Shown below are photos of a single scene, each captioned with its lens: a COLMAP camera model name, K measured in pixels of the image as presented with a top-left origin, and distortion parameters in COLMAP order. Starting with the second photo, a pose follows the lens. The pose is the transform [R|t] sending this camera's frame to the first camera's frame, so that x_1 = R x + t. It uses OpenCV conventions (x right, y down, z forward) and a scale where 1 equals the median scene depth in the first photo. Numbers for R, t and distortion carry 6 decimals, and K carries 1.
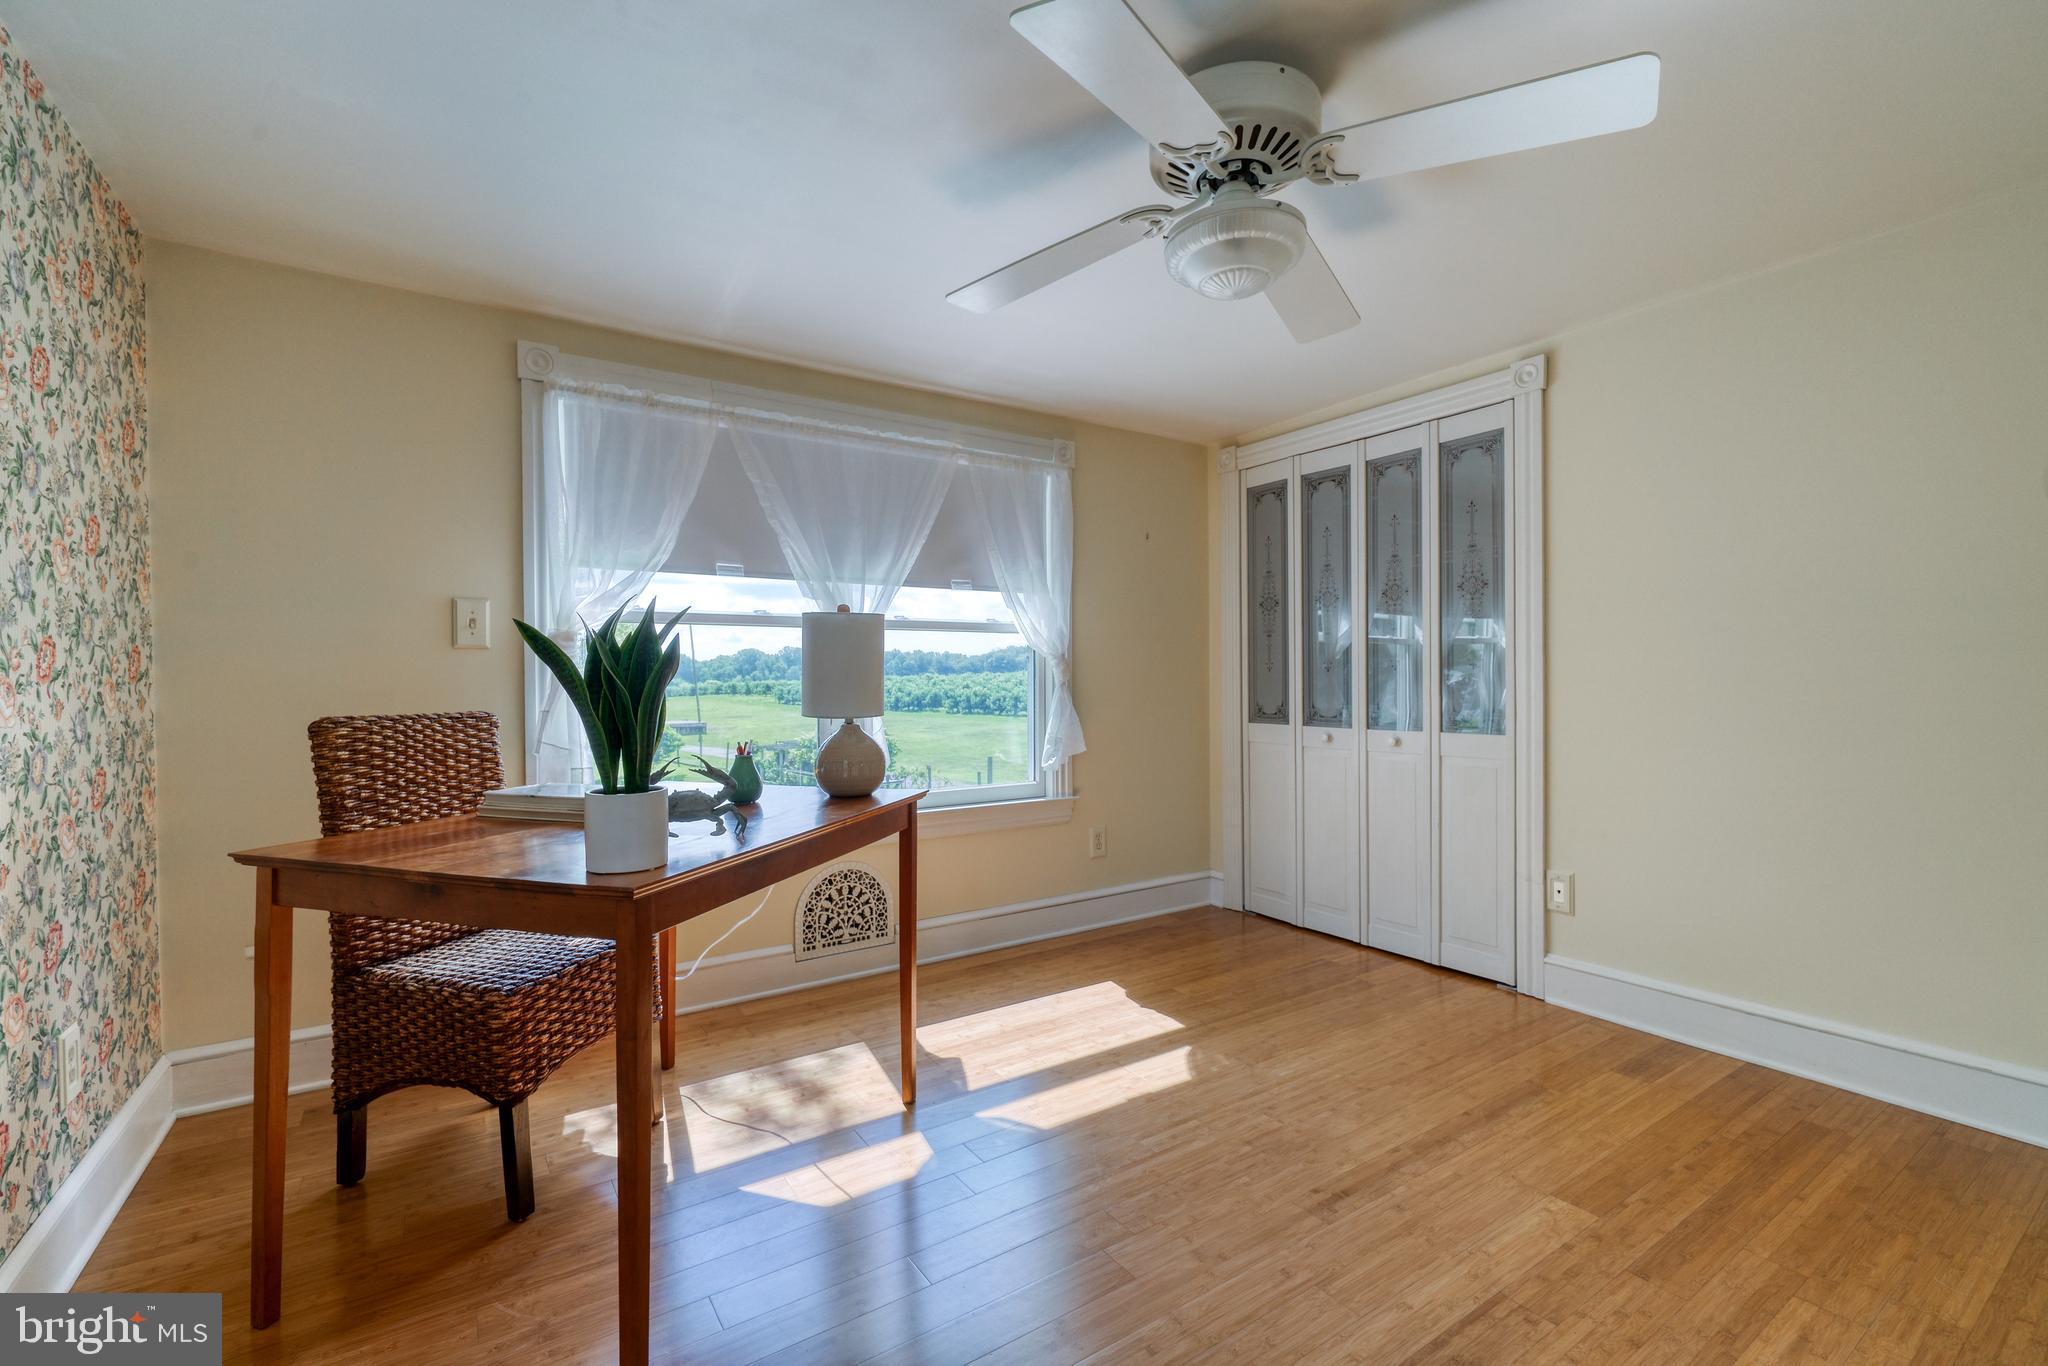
lens RADIAL K [[878.9, 0, 1020.7], [0, 878.9, 679.0], [0, 0, 1]] dist [-0.003345, 0.000211]
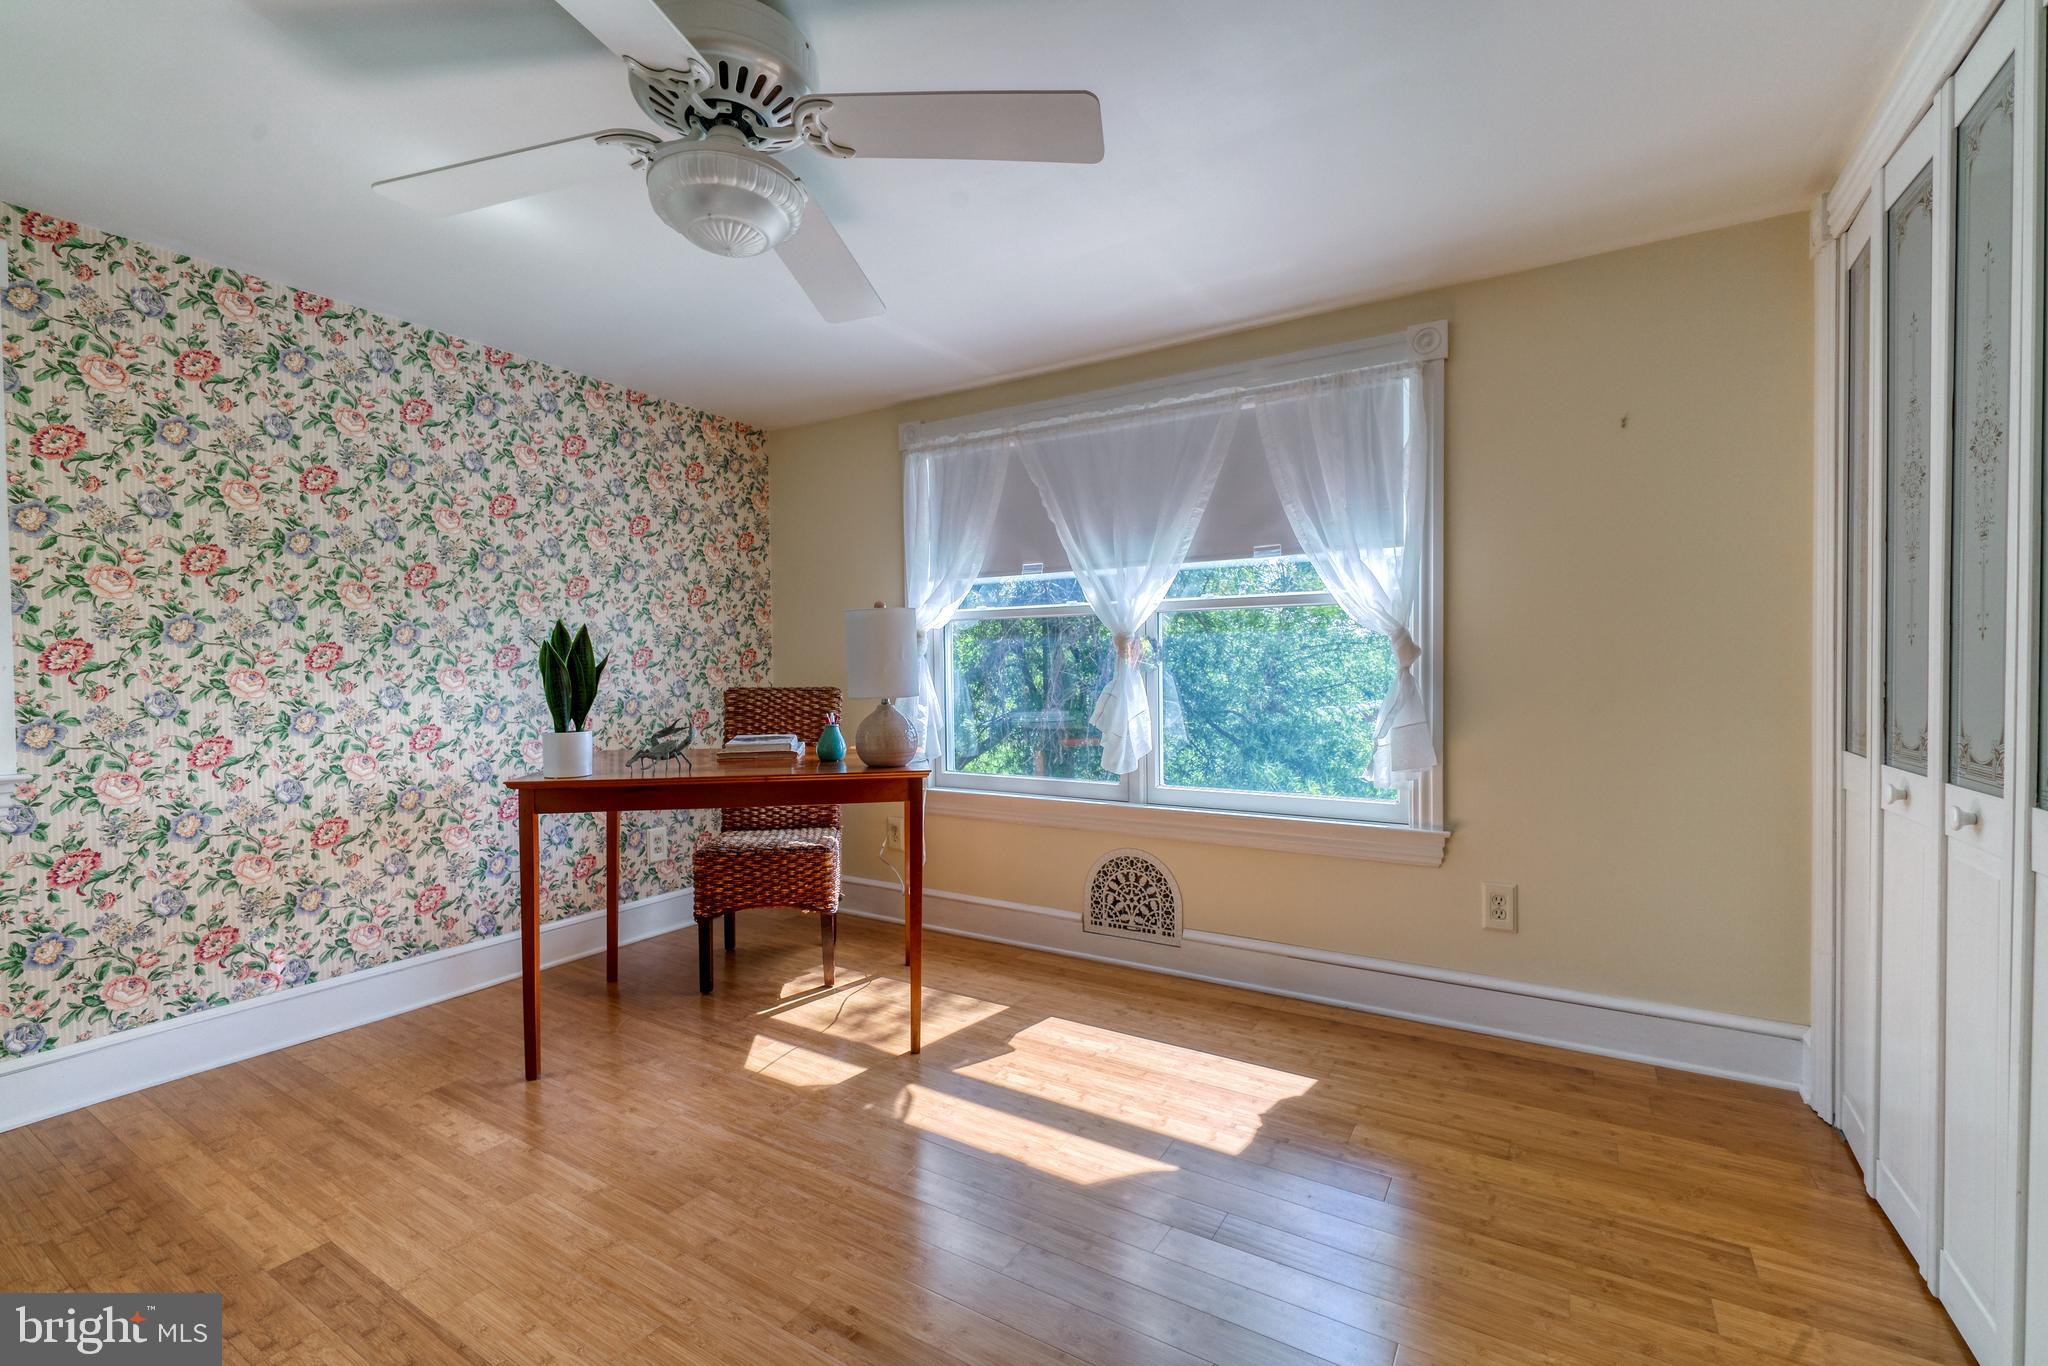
lens RADIAL K [[878.9, 0, 1022.2], [0, 878.9, 681.1], [0, 0, 1]] dist [-0.003345, 0.000211]
pose [[0.416377, 0.013606, -0.909090, 0.659059], [0.002951, 0.999863, 0.016316, 0.002619], [0.909187, -0.009476, 0.416280, 0.484208]]
